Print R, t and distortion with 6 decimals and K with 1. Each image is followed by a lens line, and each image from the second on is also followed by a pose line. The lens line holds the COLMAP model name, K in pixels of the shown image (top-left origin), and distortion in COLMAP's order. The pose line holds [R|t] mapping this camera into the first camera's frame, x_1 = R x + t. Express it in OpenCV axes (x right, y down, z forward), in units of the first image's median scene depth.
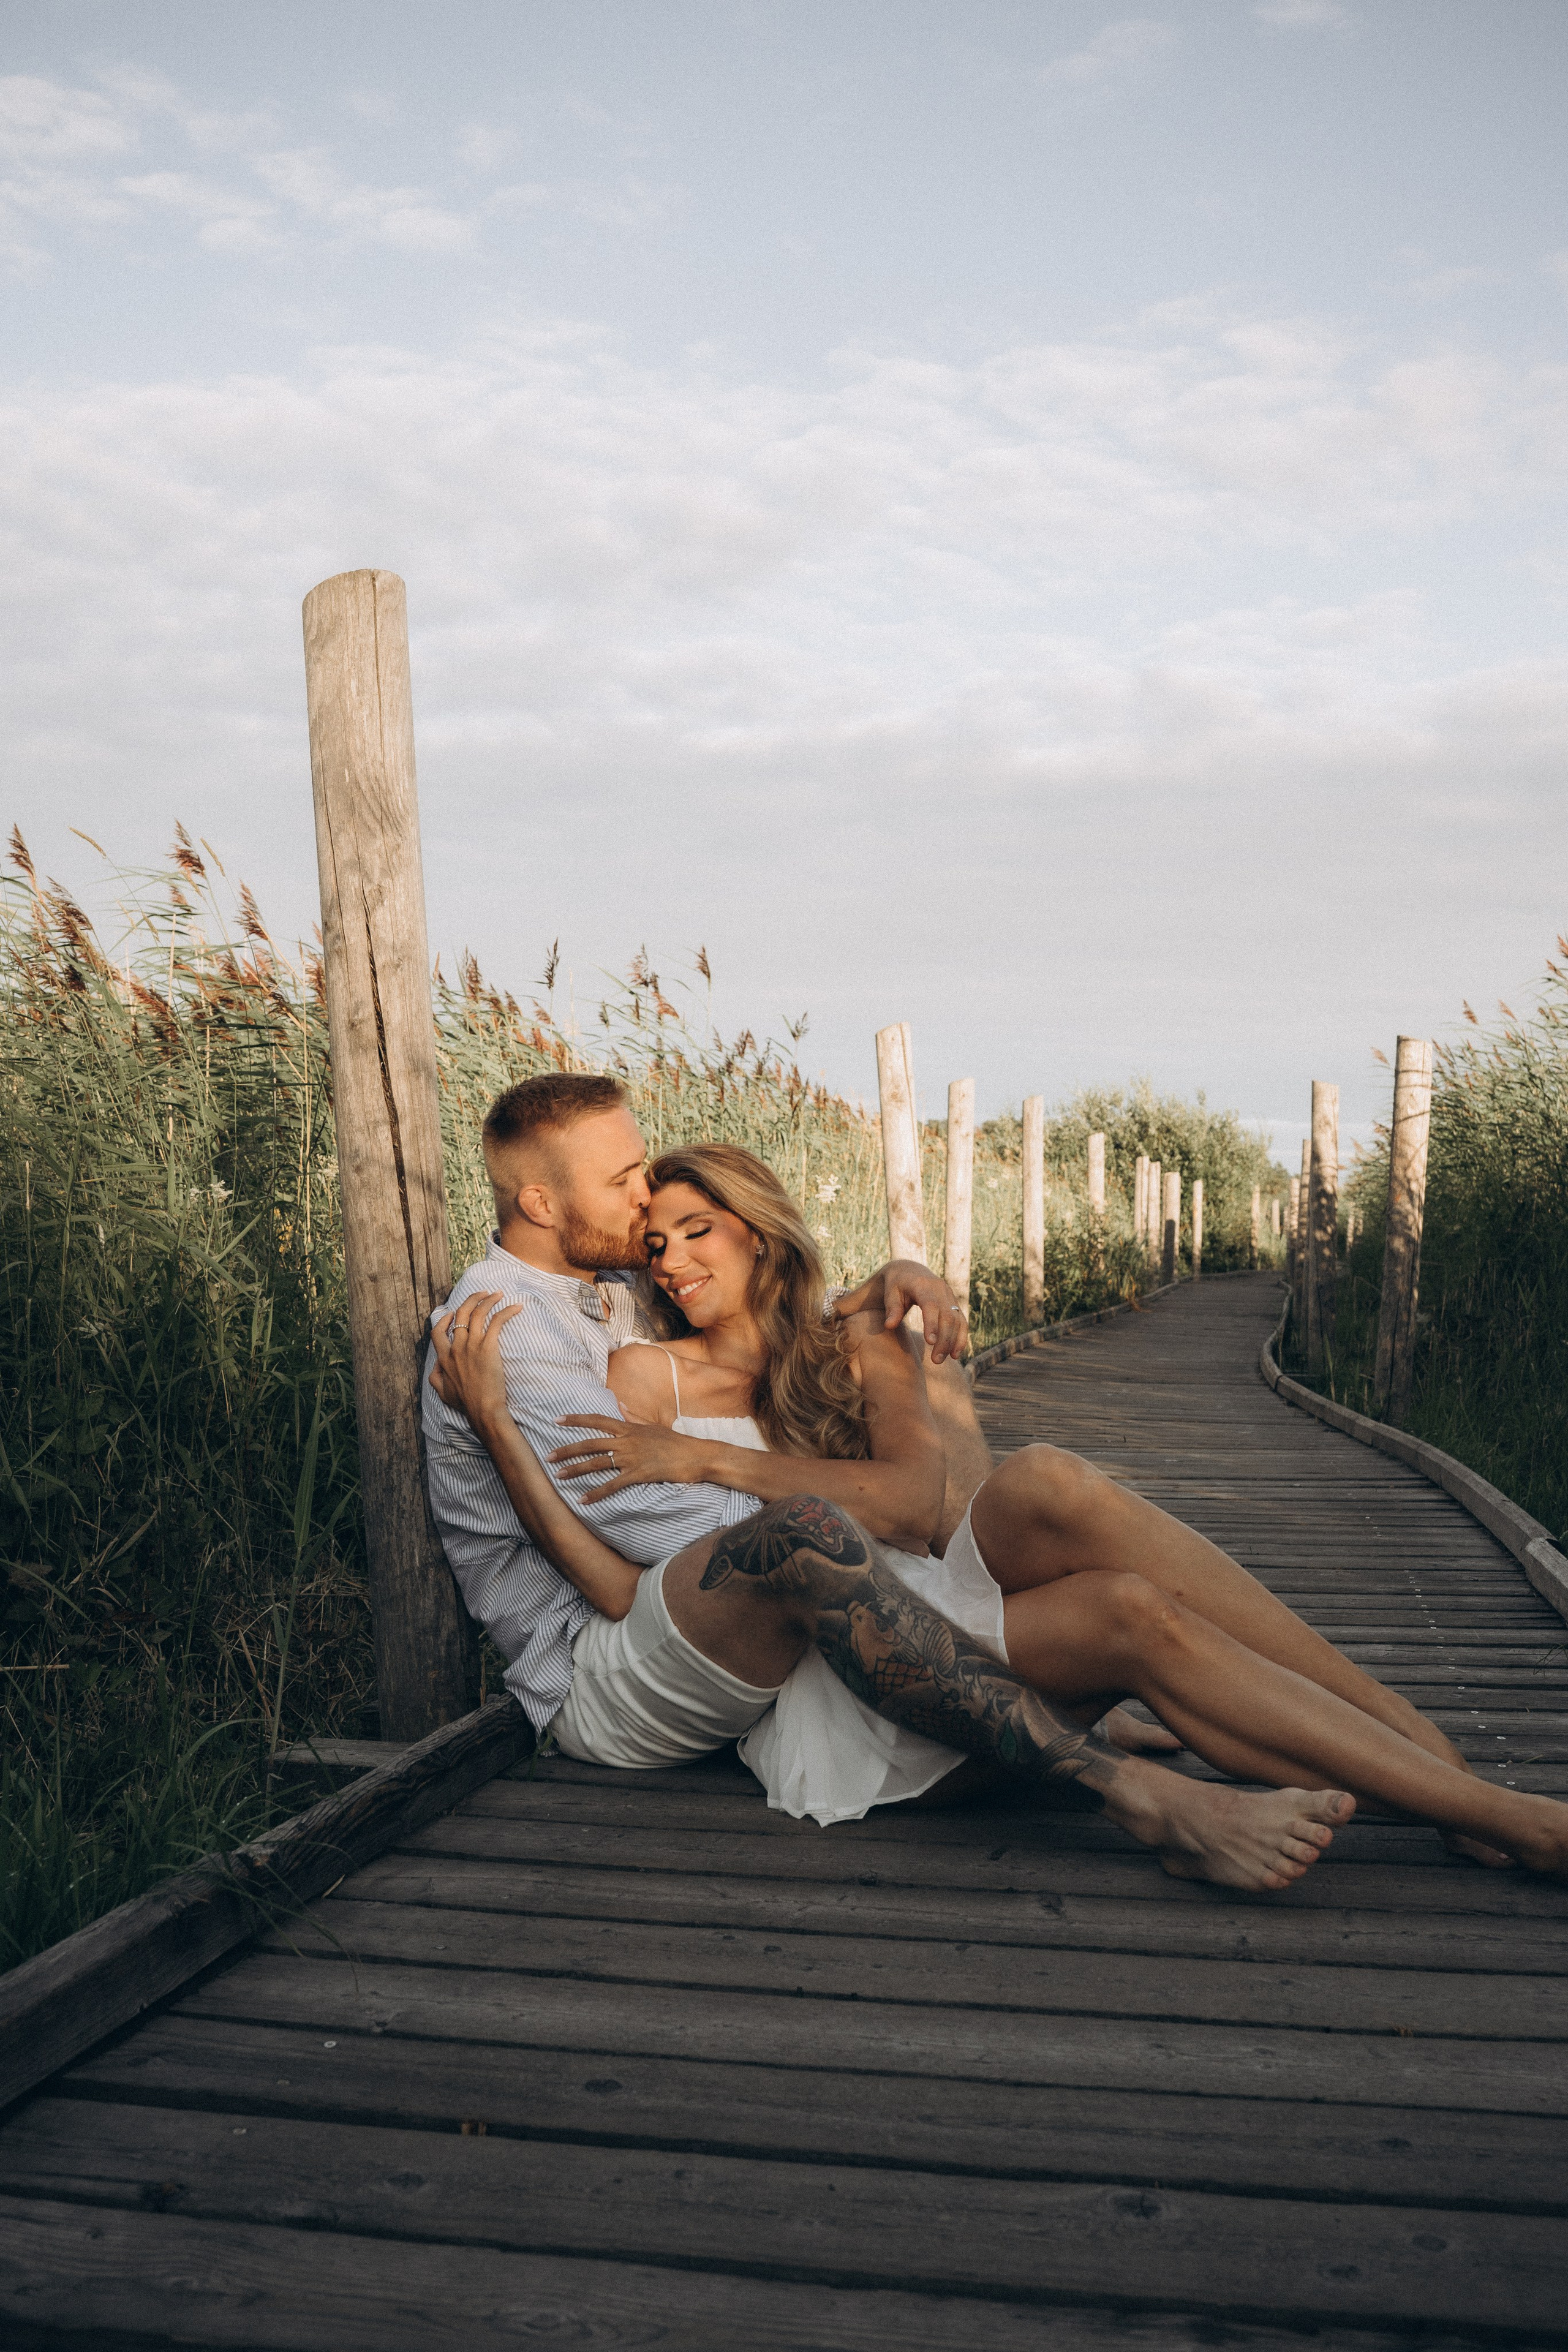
lens RADIAL K [[2157.2, 0, 784.0], [0, 2157.2, 1176.0], [0, 0, 1]] dist [-0.004725, -0.002135]
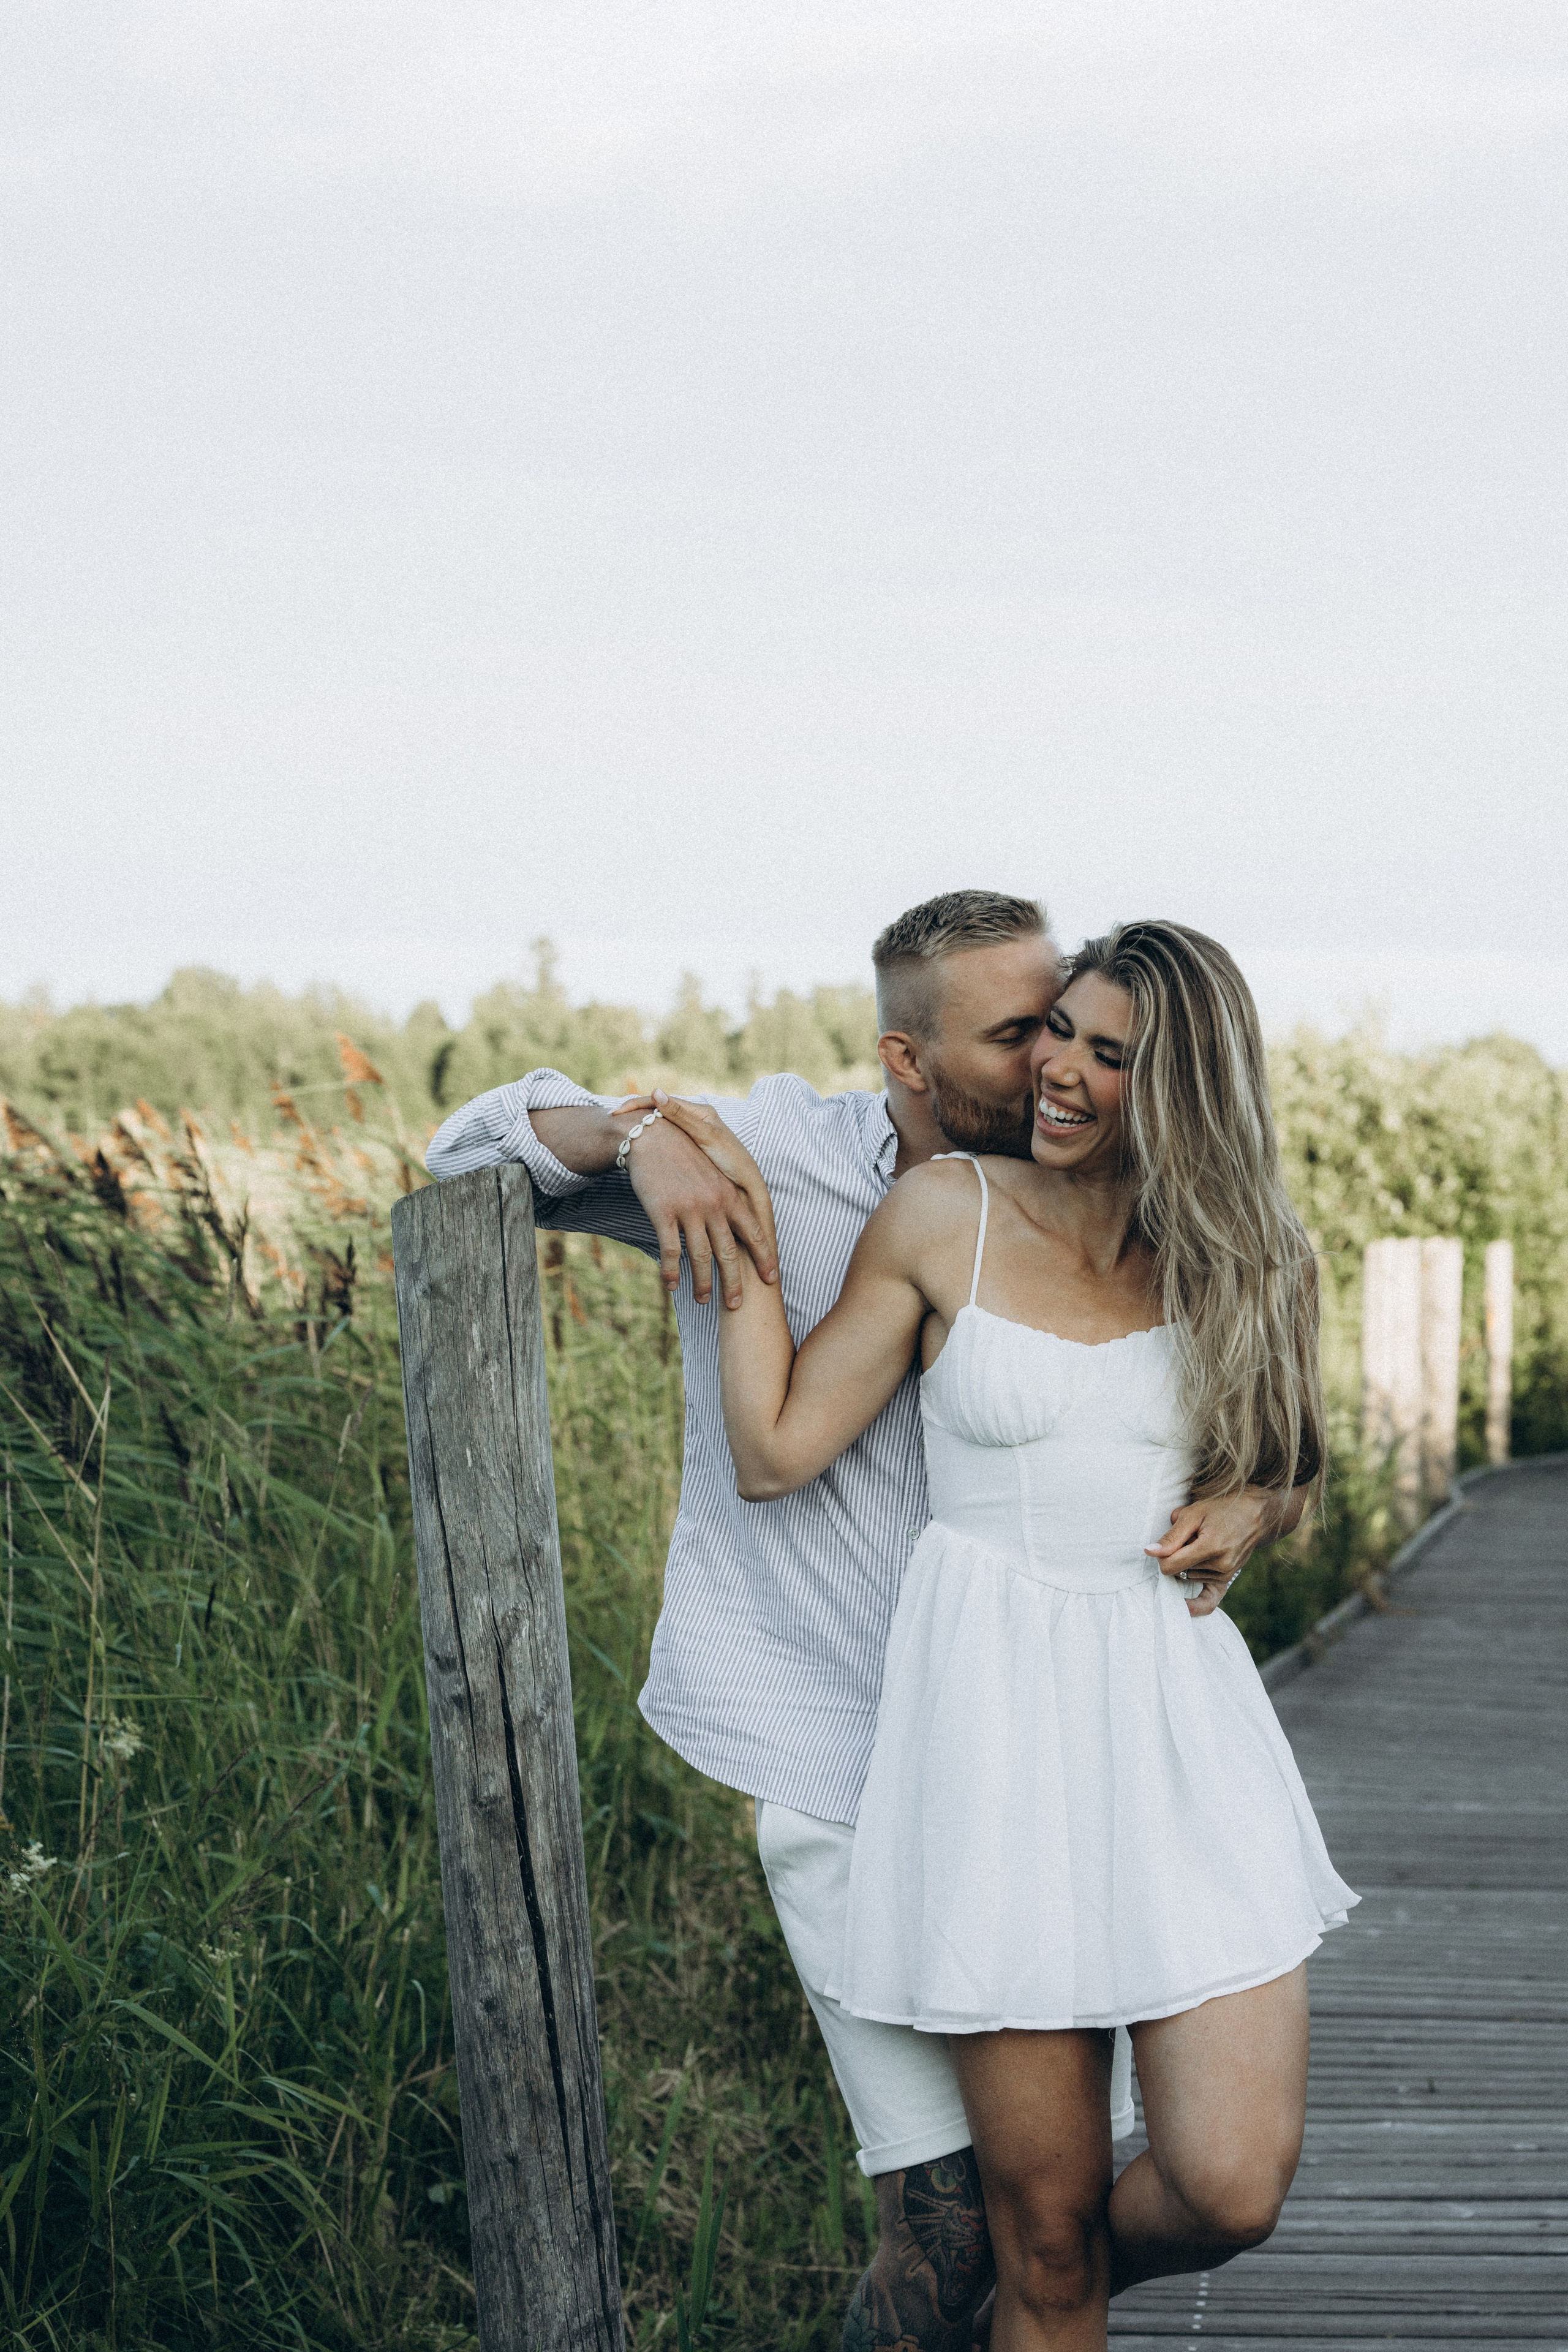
lens RADIAL K [[5455.1, 0, 784.0], [0, 5455.1, 1176.0], [0, 0, 1]] dist [0.726408, -8.517212]
pose [[0.997900, -0.005826, 0.064516, -0.214256], [0.004834, 0.999868, 0.015514, -0.307613], [-0.064598, -0.015170, 0.997796, -0.850401]]
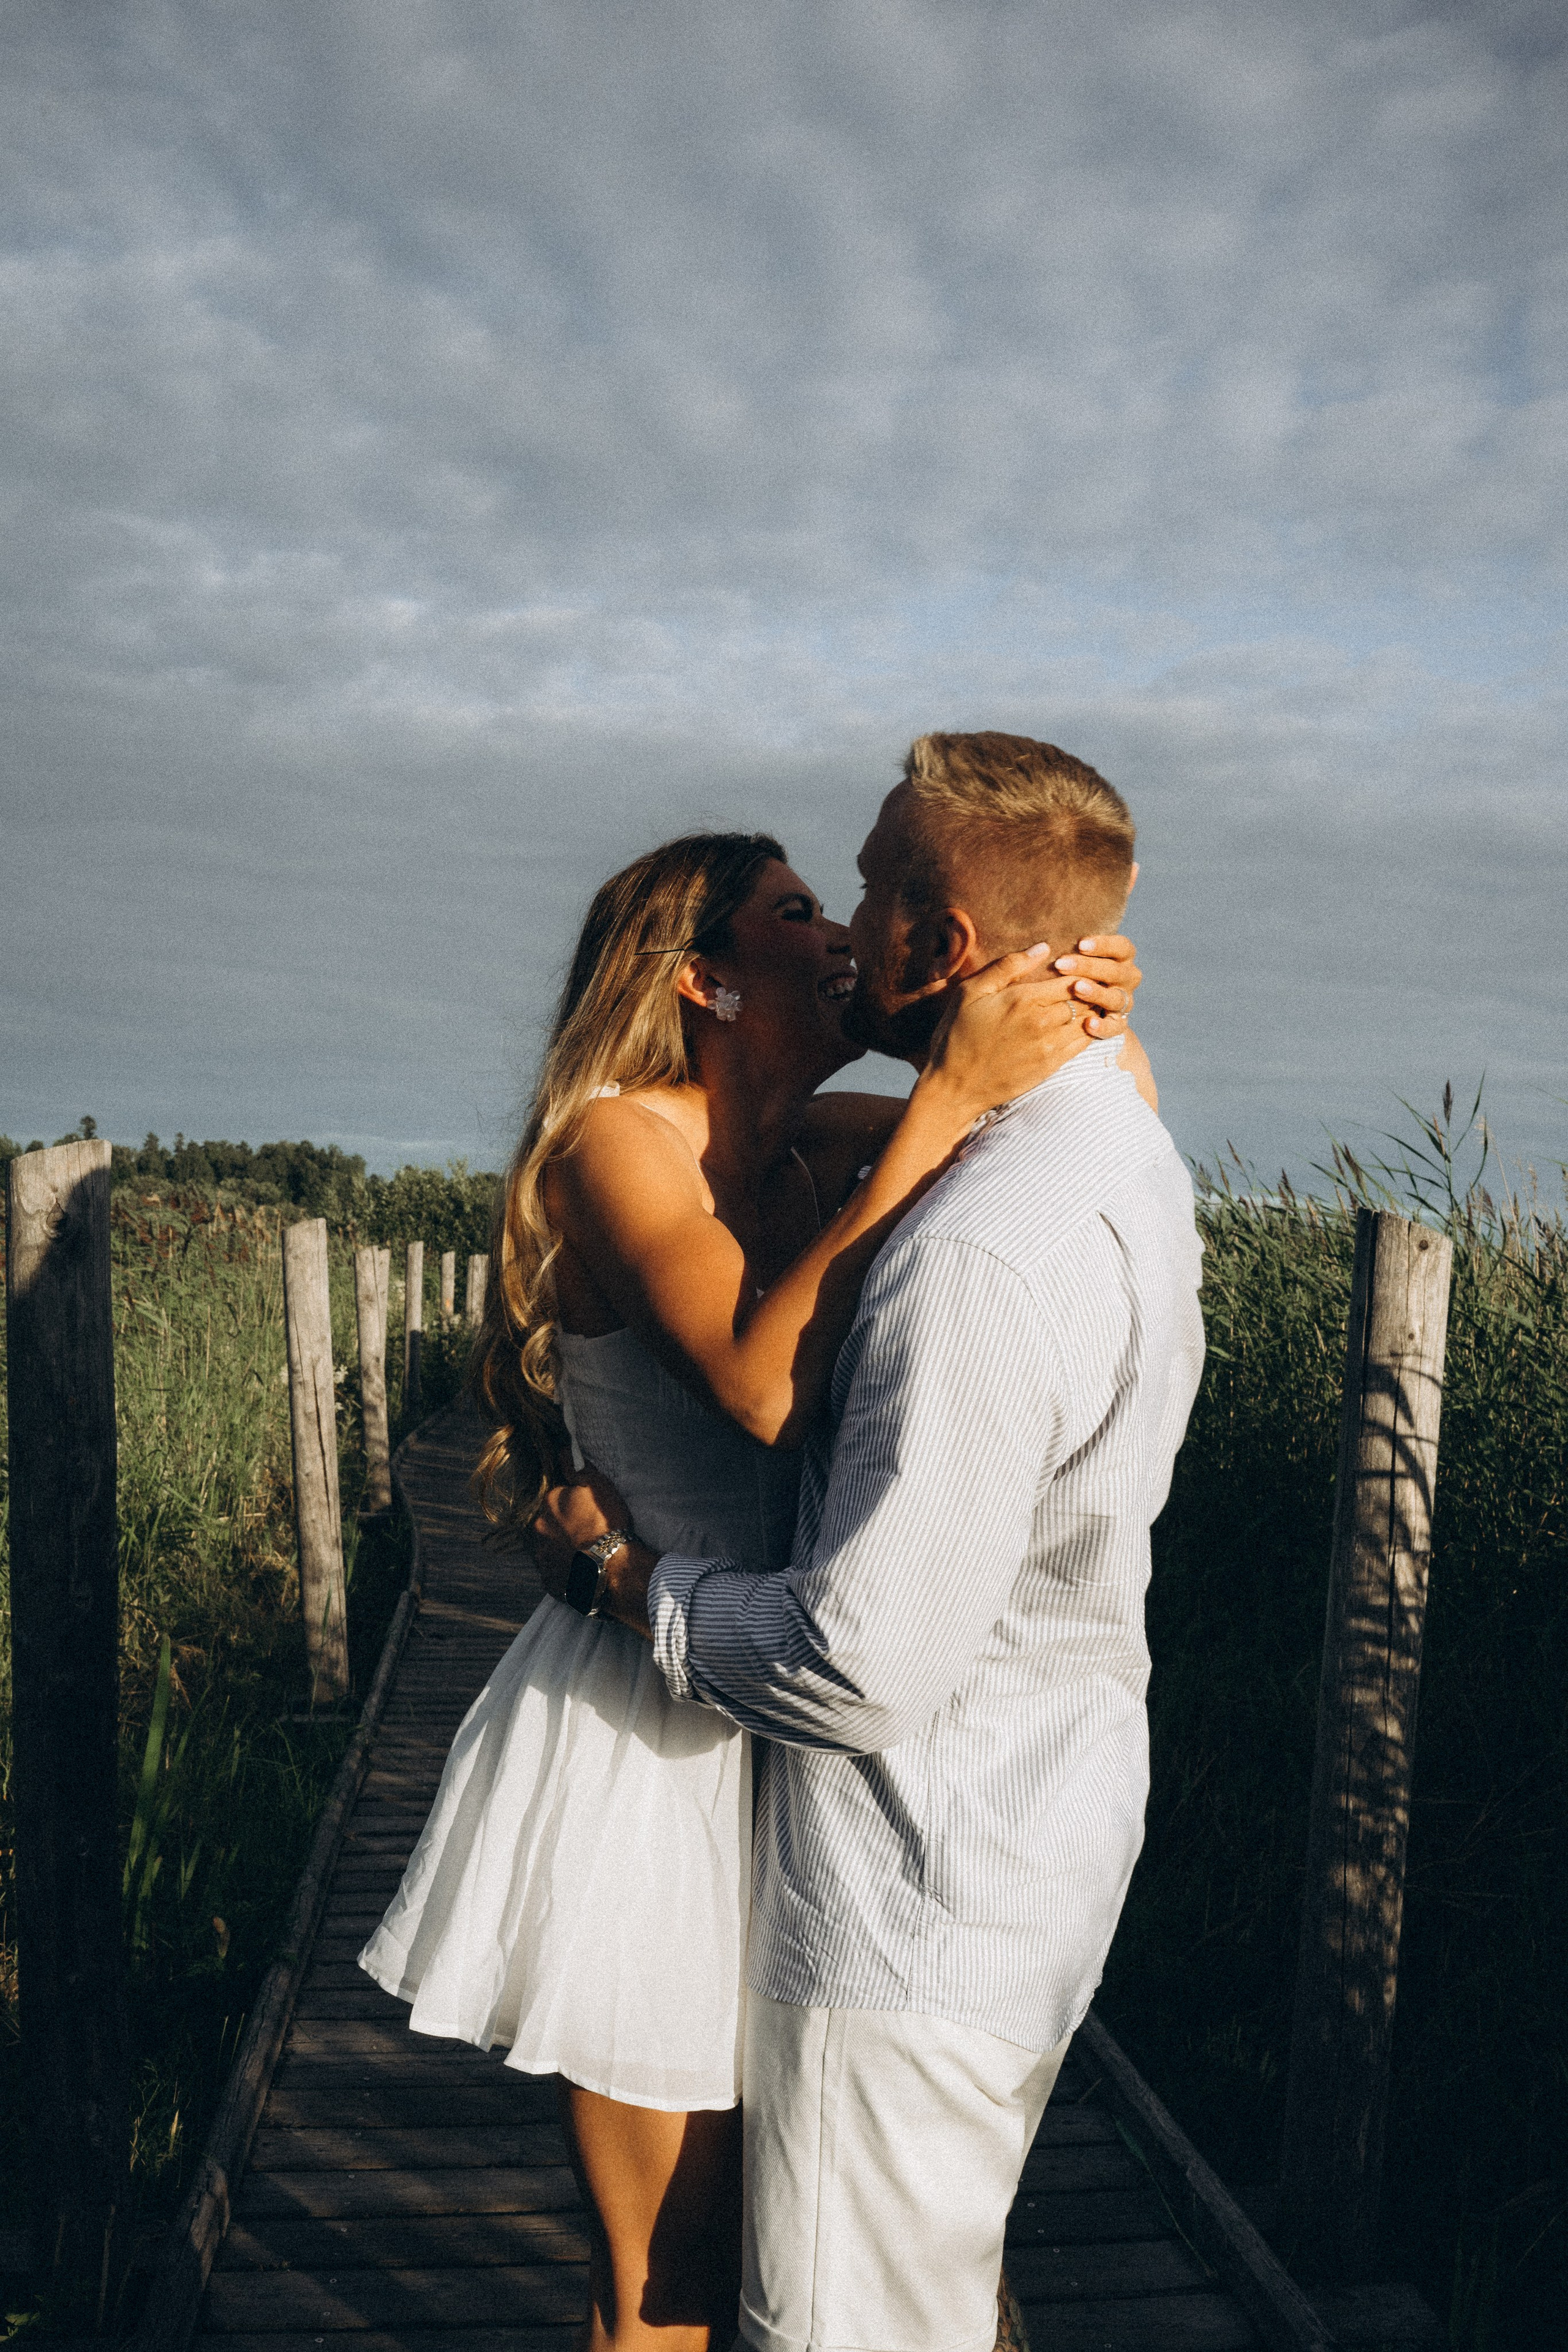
lens RADIAL K [[2251.1, 0, 784.0], [0, 2251.1, 1176.0], [0, 0, 1]] dist [-0.037500, -0.001936]
pose [[0.946371, 0.034747, 0.321207, -0.503048], [-0.032393, 0.999395, -0.012671, -0.316171], [-0.321453, 0.001587, 0.946924, -1.514438]]
